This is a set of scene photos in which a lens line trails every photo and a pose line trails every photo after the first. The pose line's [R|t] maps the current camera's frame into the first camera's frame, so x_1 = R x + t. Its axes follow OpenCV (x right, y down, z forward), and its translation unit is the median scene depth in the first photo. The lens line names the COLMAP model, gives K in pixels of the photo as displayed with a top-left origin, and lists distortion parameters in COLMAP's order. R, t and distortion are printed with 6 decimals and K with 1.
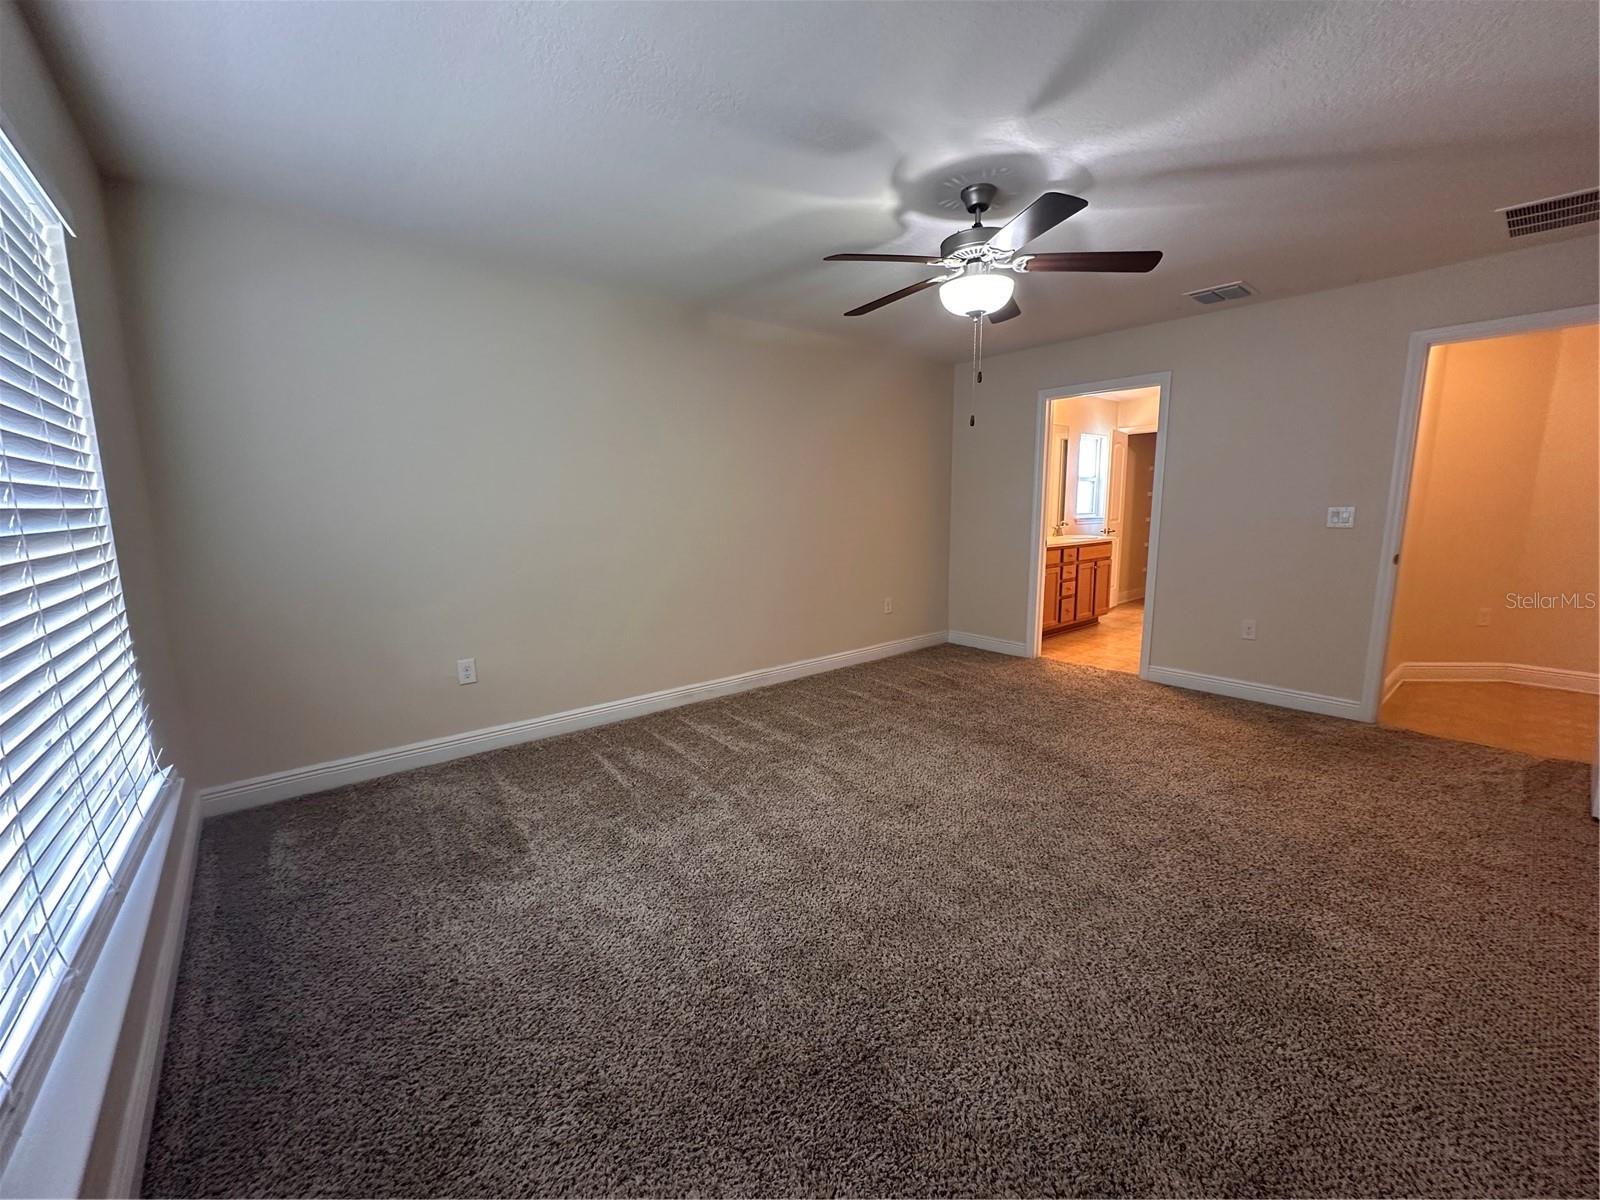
lens RADIAL K [[636.4, 0, 802.7], [0, 636.4, 604.8], [0, 0, 1]] dist [-0.004262, 0.000754]
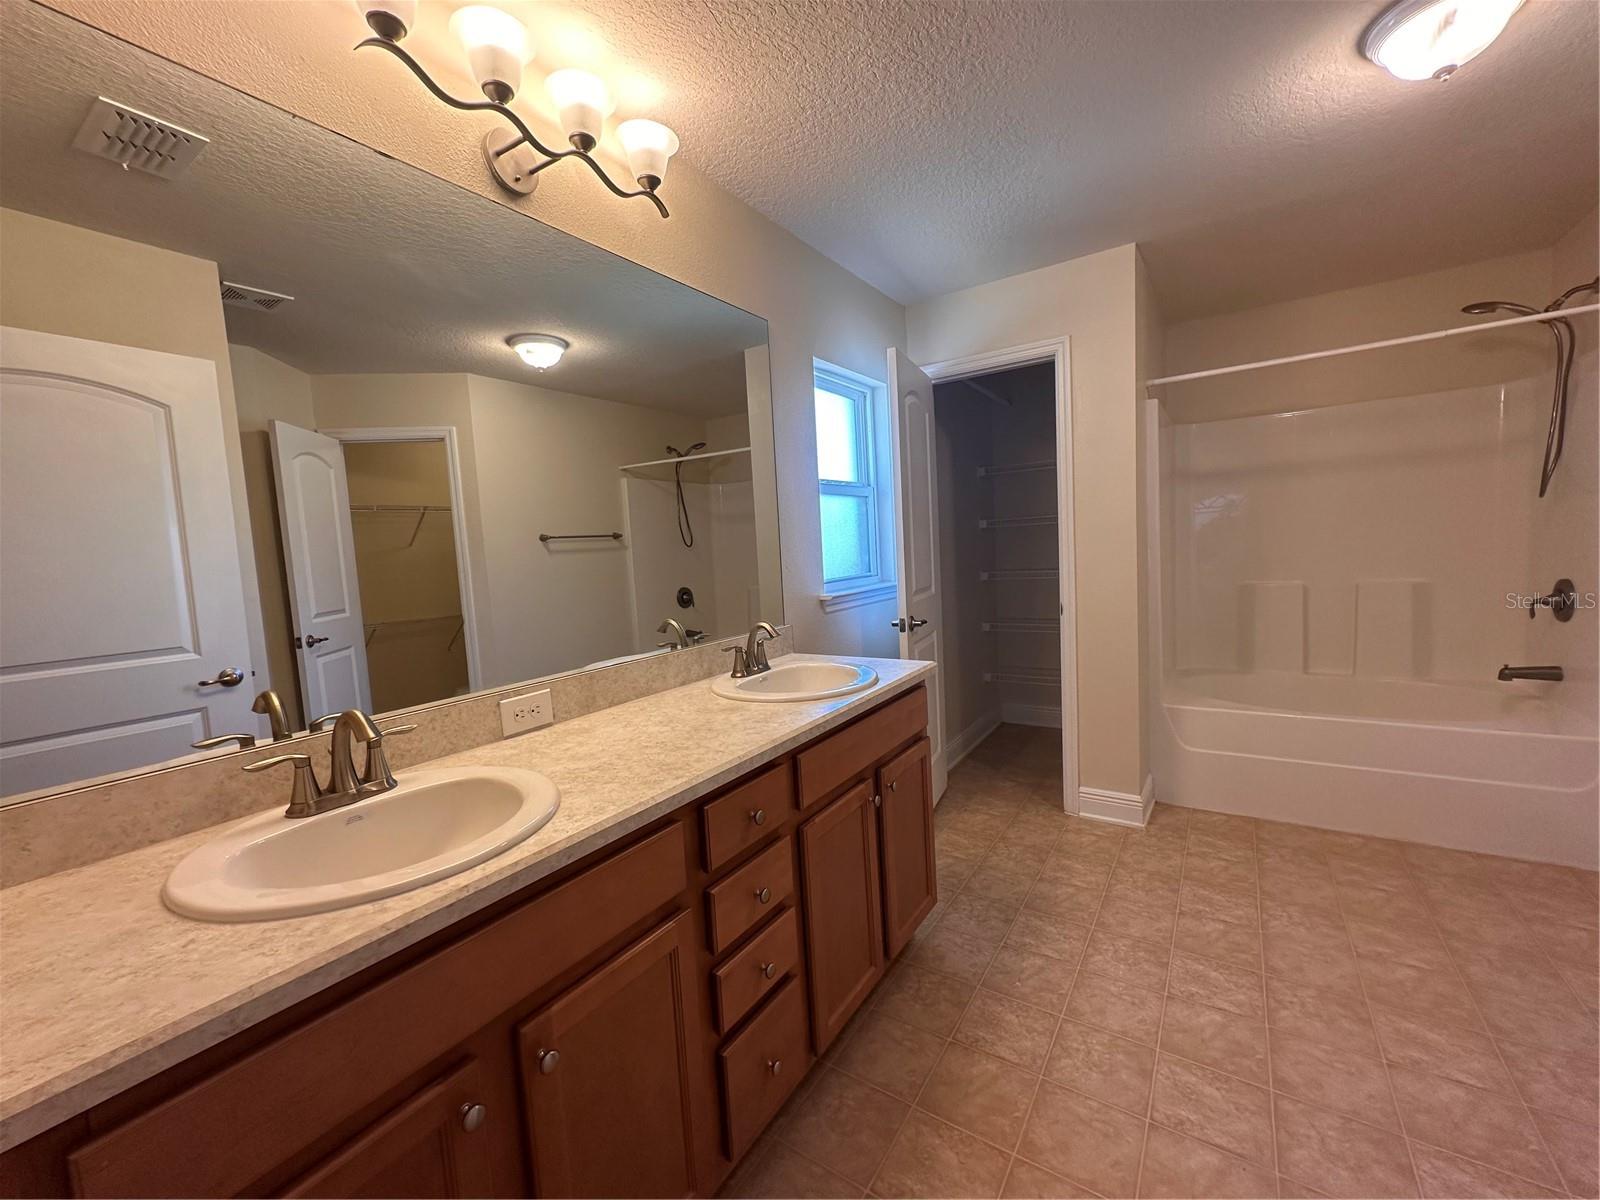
lens RADIAL K [[636.4, 0, 805.0], [0, 636.4, 598.6], [0, 0, 1]] dist [-0.004262, 0.000754]
pose [[0.959720, -0.063660, 0.273650, 0.545957], [0.087145, 0.993404, -0.074528, -0.185307], [-0.267101, 0.095373, 0.958937, 1.119651]]
